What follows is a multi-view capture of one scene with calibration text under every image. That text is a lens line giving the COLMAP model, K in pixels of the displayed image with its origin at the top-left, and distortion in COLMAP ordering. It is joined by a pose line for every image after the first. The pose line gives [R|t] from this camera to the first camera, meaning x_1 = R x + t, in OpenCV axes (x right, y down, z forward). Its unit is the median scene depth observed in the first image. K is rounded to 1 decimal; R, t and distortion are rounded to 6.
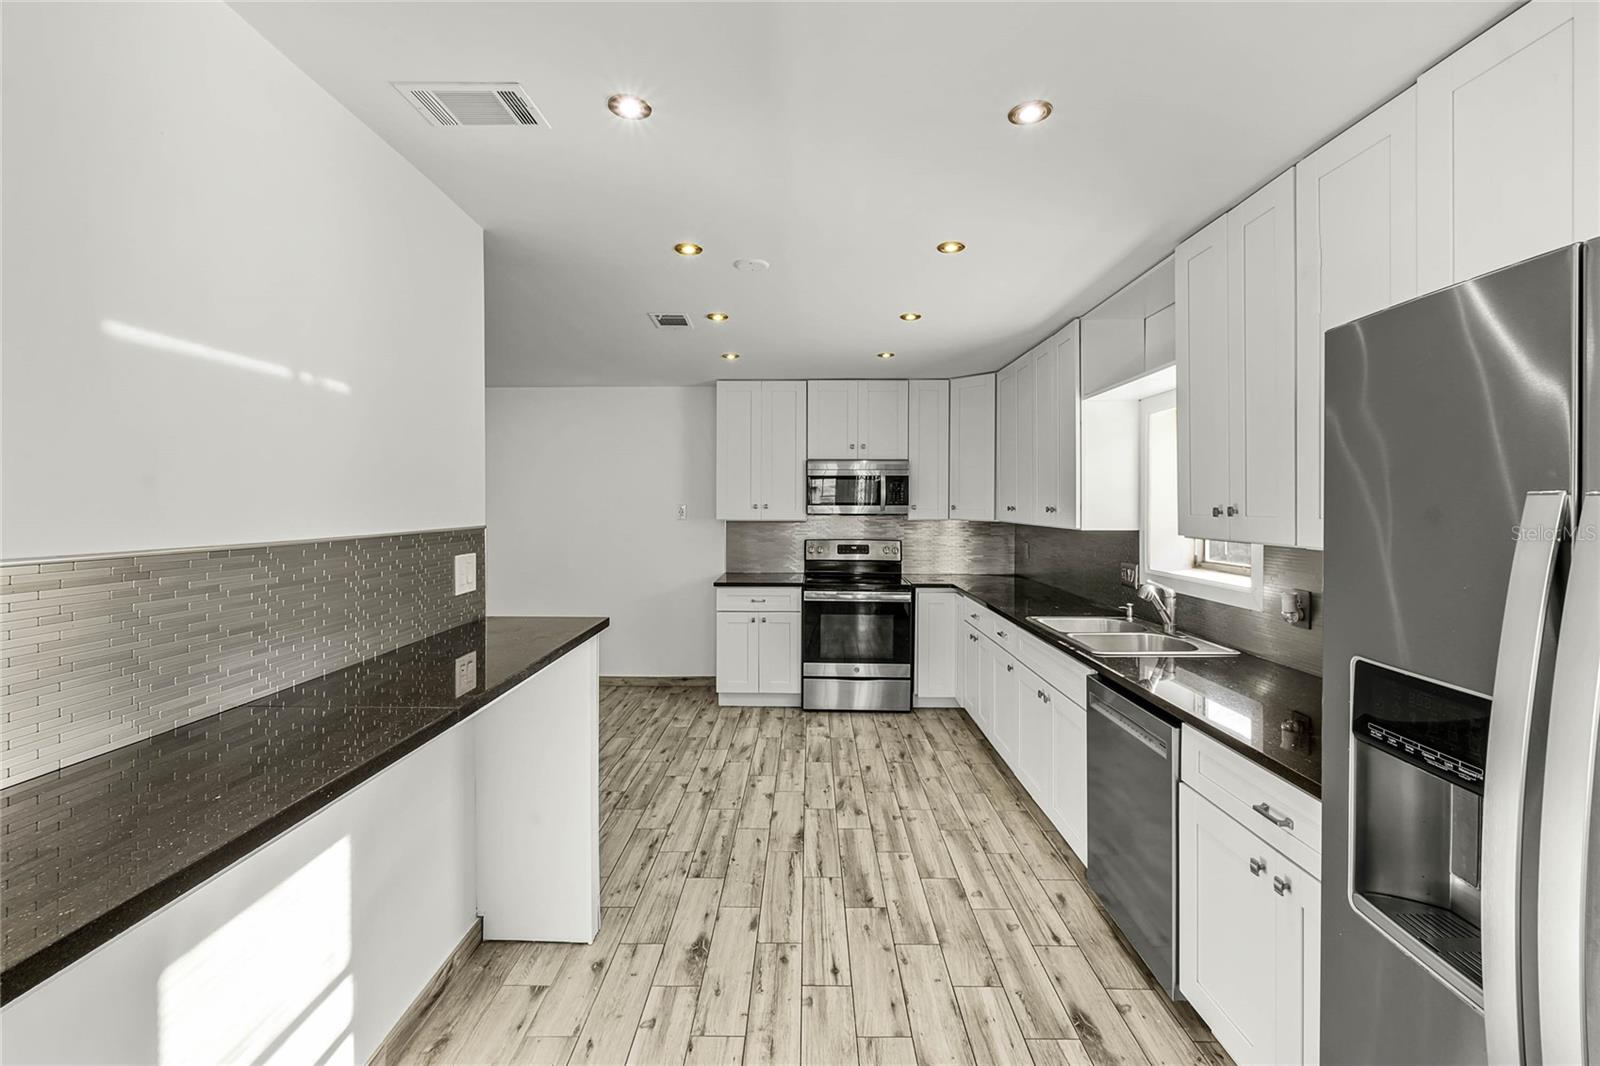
lens RADIAL K [[675.2, 0, 794.8], [0, 675.2, 501.8], [0, 0, 1]] dist [0.004265, -0.000793]
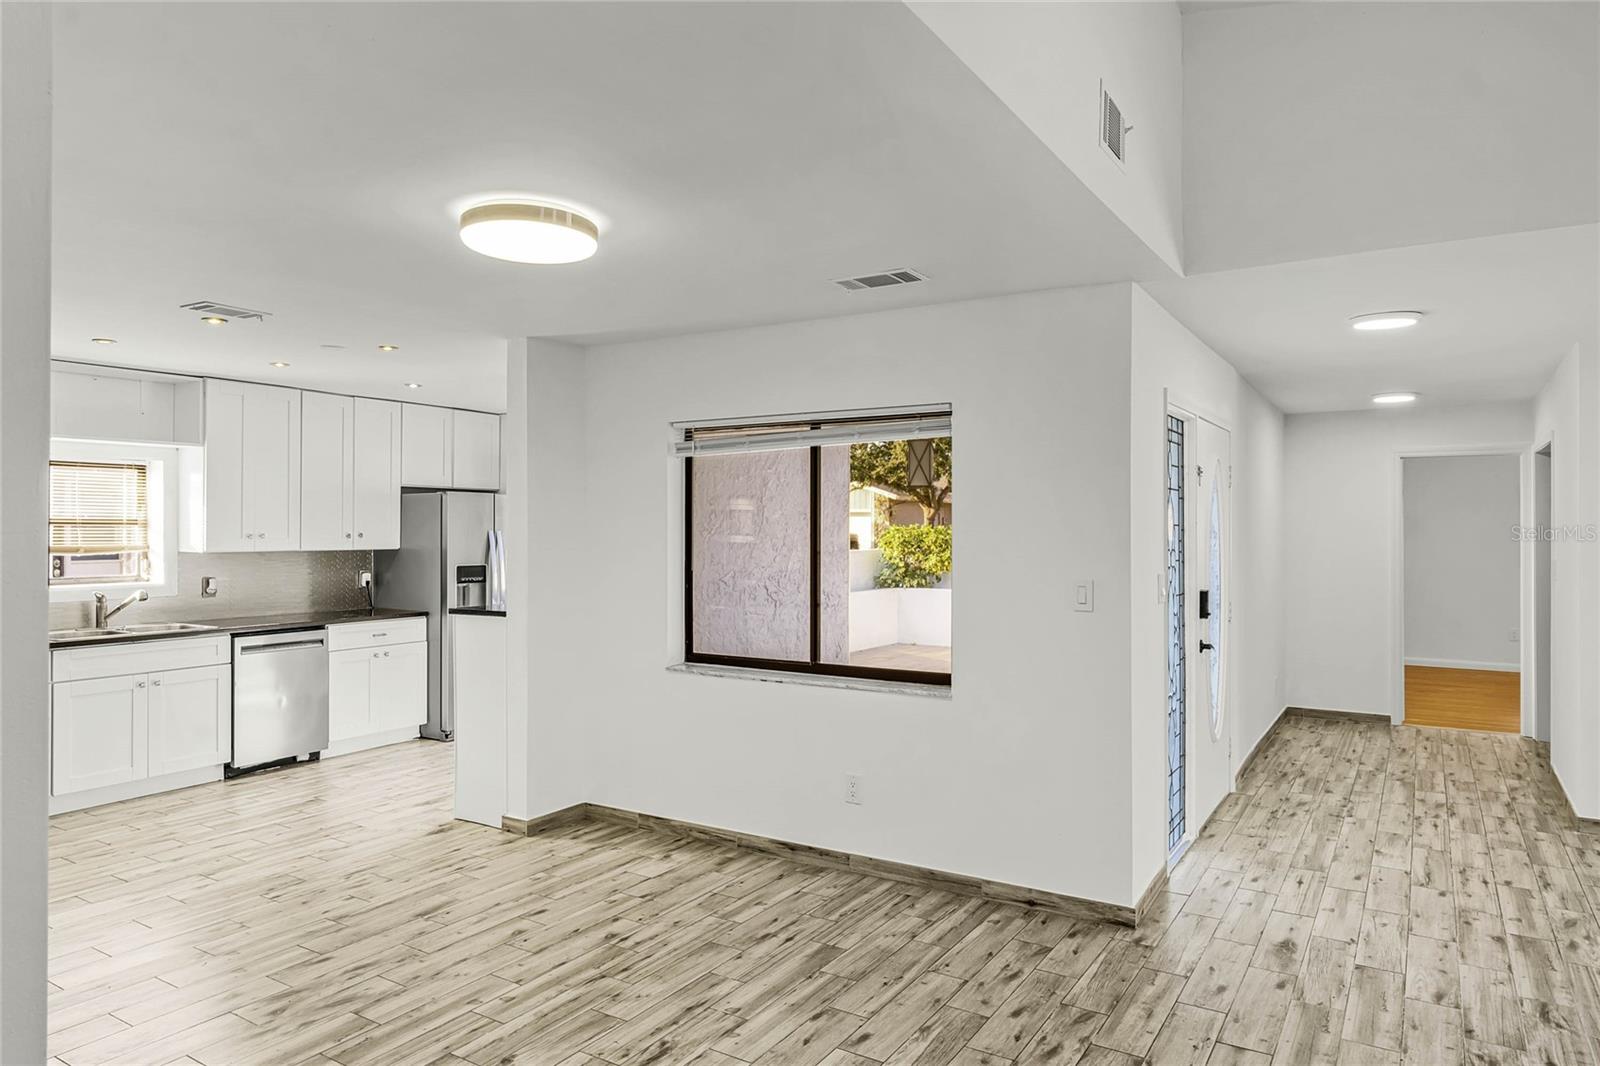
lens RADIAL K [[1017.9, 0, 803.9], [0, 1017.9, 526.5], [0, 0, 1]] dist [0.001771, -0.003105]
pose [[-0.852867, -0.000656, 0.522127, -1.289281], [-0.003813, 0.999980, -0.004972, -0.002993], [-0.522114, -0.006231, -0.852853, 1.528212]]
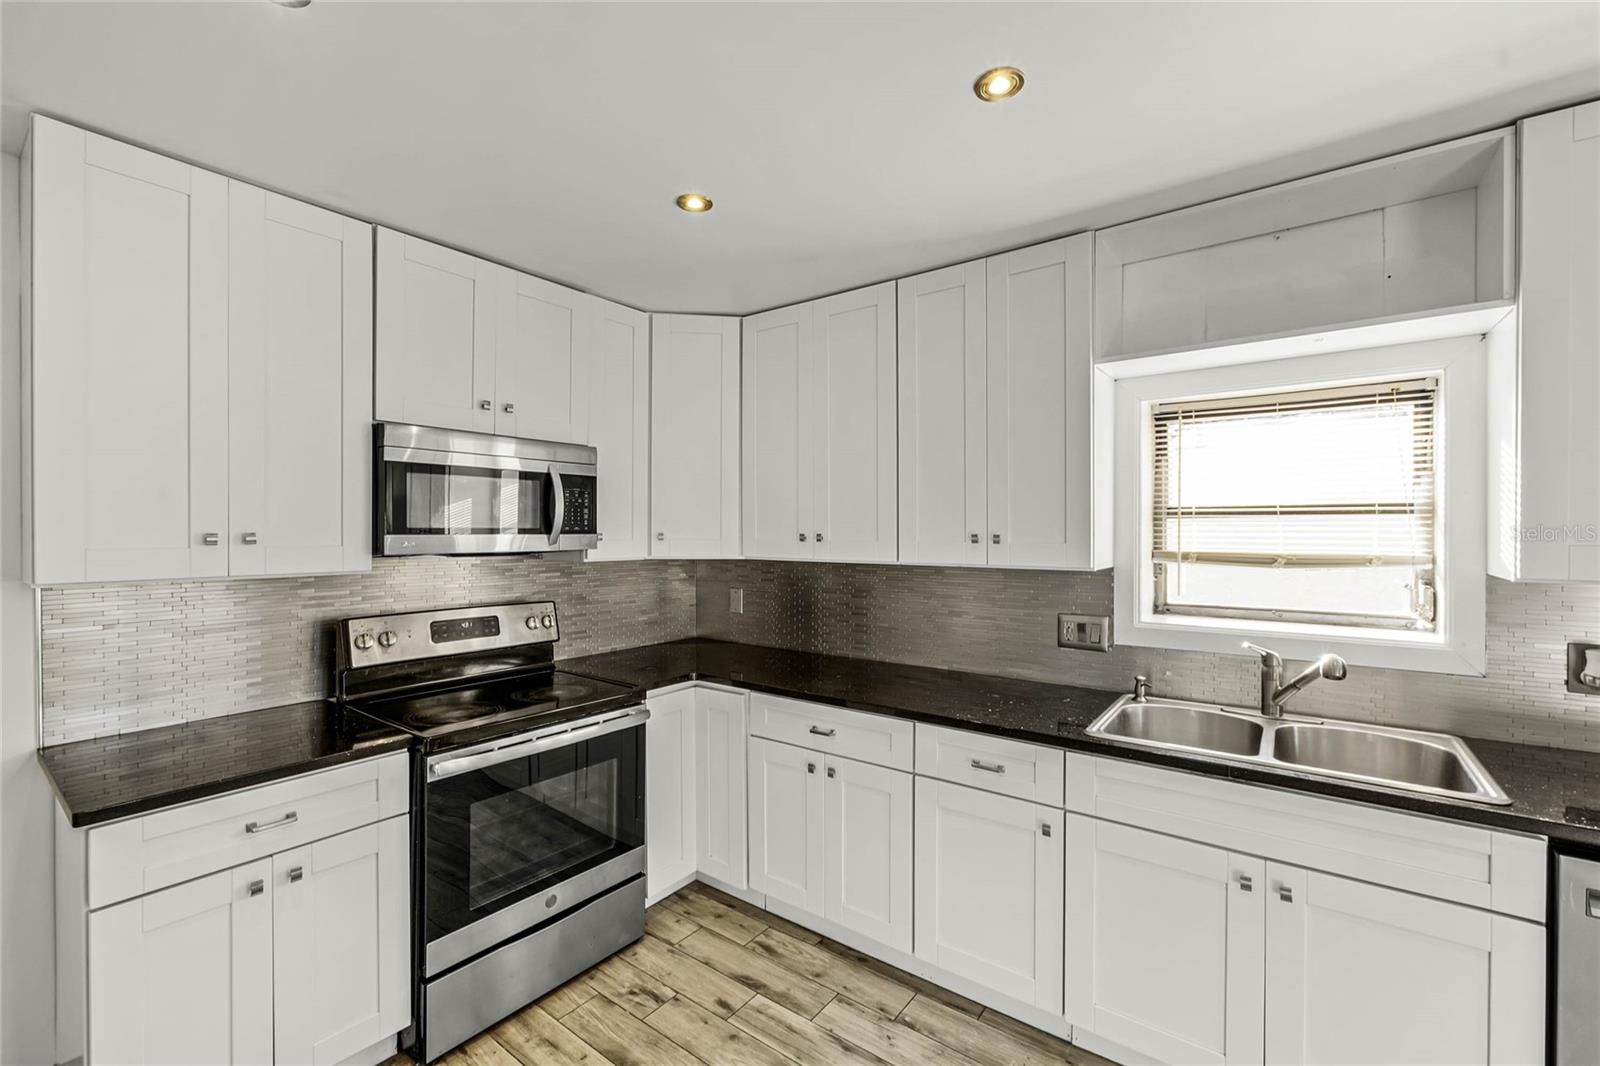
lens RADIAL K [[675.2, 0, 796.2], [0, 675.2, 534.3], [0, 0, 1]] dist [0.004265, -0.000793]
pose [[0.588565, -0.008660, 0.808403, -0.216985], [0.000073, 0.999943, 0.010658, 0.000557], [-0.808450, -0.006214, 0.588532, 0.755620]]
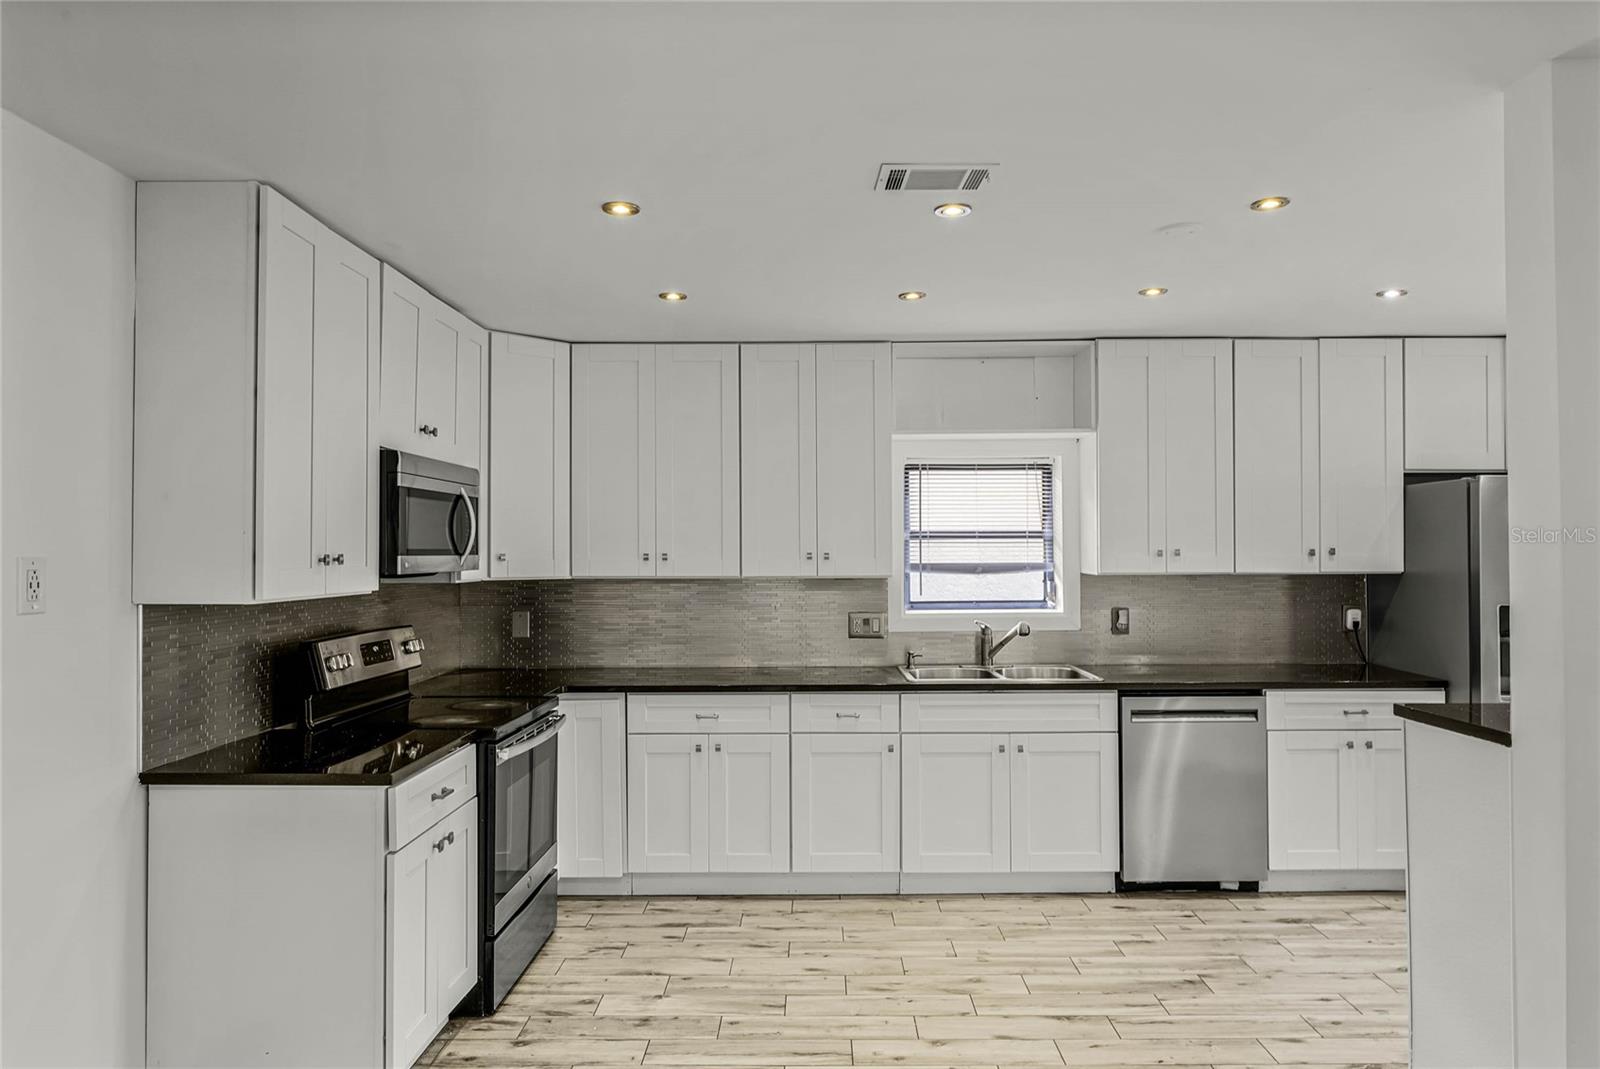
lens RADIAL K [[1017.9, 0, 804.1], [0, 1017.9, 532.9], [0, 0, 1]] dist [0.001771, -0.003105]
pose [[-0.000386, 0.012592, 0.999921, -0.830812], [0.001890, 0.999919, -0.012591, -0.000807], [-0.999998, 0.001885, -0.000410, 0.992026]]
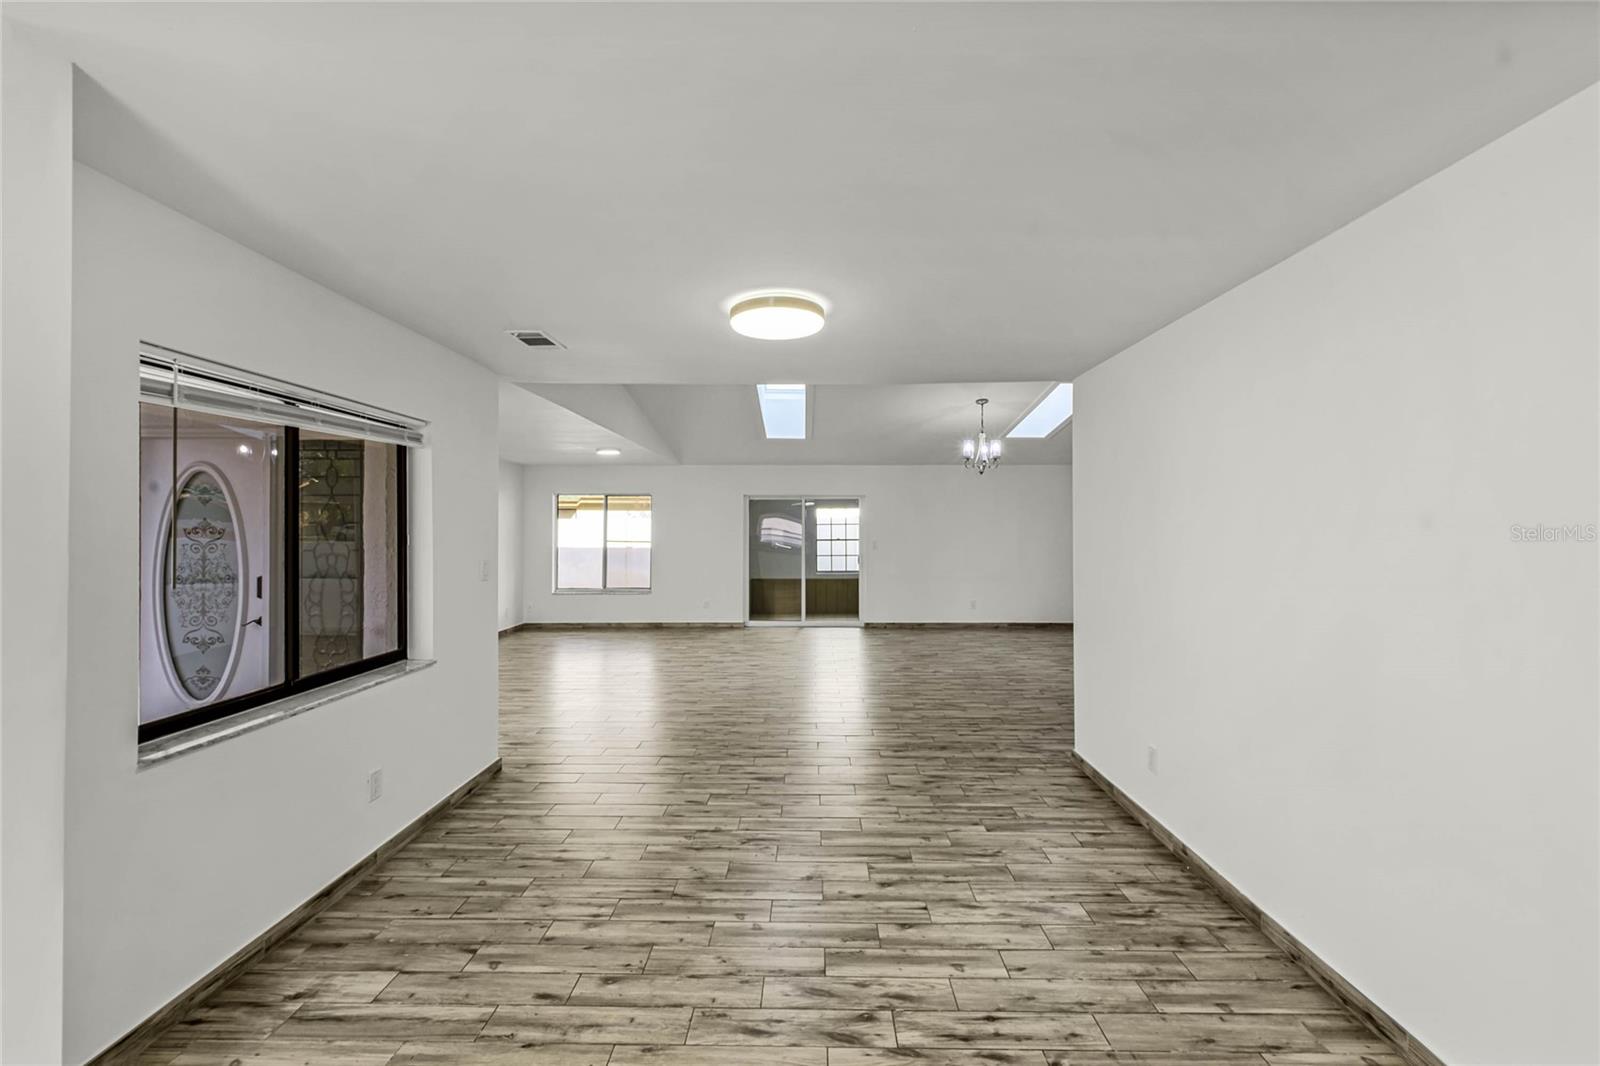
lens RADIAL K [[675.2, 0, 800.7], [0, 675.2, 532.8], [0, 0, 1]] dist [0.004265, -0.000793]
pose [[-0.007037, 0.002368, -0.999972, 0.032891], [0.000484, 0.999997, 0.002365, 0.000253], [0.999975, -0.000468, -0.007039, 1.000877]]
